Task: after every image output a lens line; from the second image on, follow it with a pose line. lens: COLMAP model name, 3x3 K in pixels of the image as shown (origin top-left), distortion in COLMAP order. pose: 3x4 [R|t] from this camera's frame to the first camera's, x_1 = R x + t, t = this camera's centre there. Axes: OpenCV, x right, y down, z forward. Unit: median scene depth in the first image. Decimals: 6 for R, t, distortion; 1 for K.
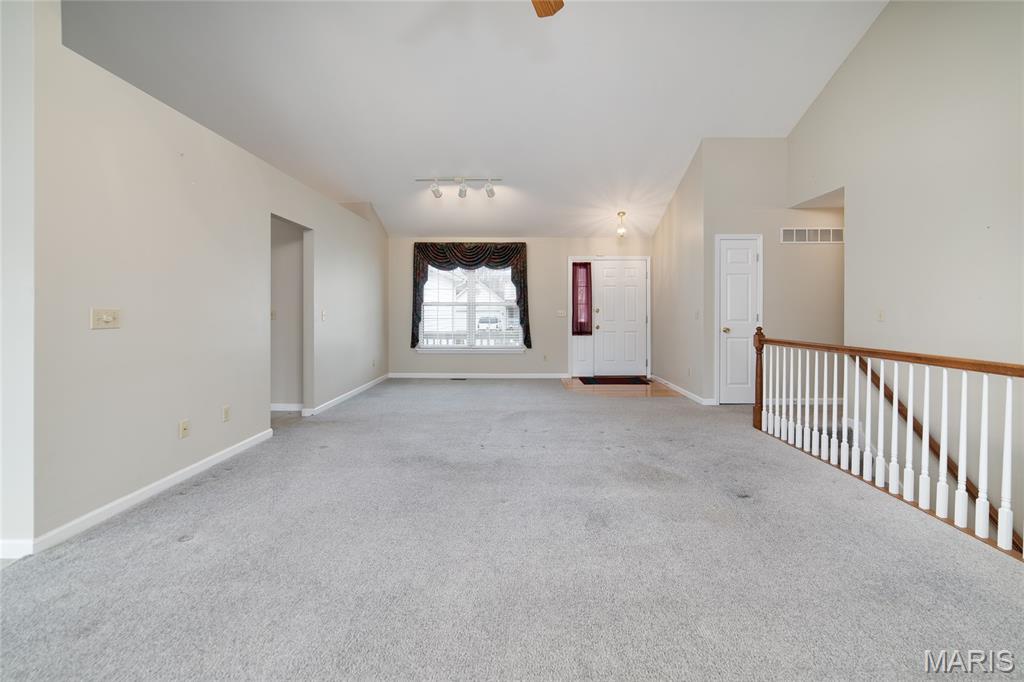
lens RADIAL K [[426.8, 0, 515.1], [0, 426.8, 310.6], [0, 0, 1]] dist [-0.009205, 0.000335]
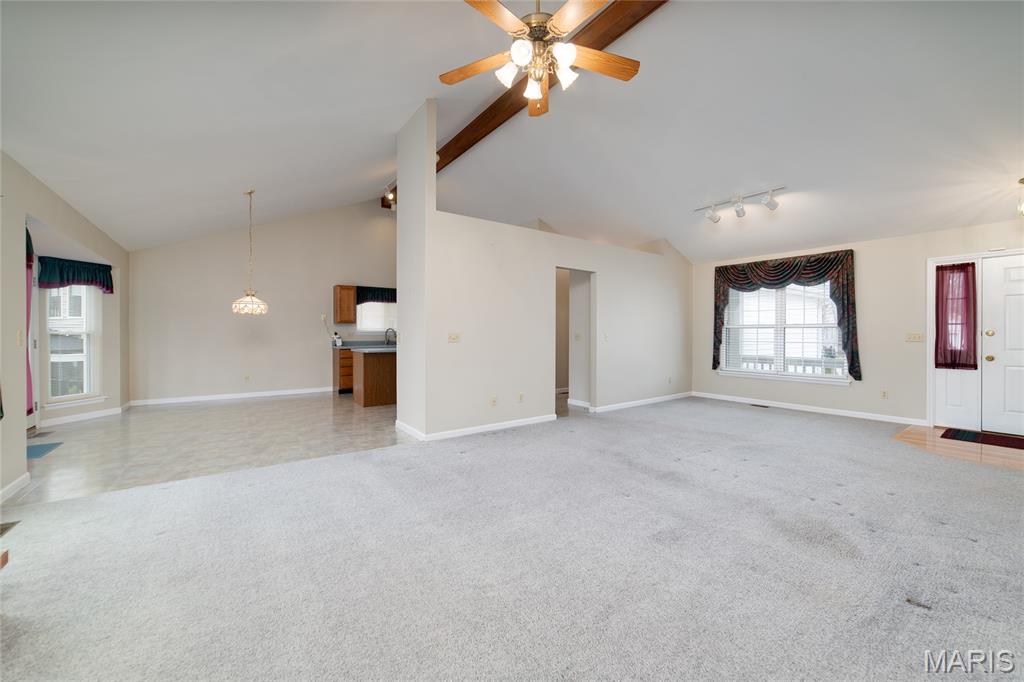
lens RADIAL K [[400.2, 0, 510.0], [0, 400.2, 334.1], [0, 0, 1]] dist [-0.007558, 0.000392]
pose [[0.588672, 0.001281, -0.808371, 0.252616], [0.000496, 0.999998, 0.001946, -0.000456], [0.808372, -0.001546, 0.588670, 0.032881]]
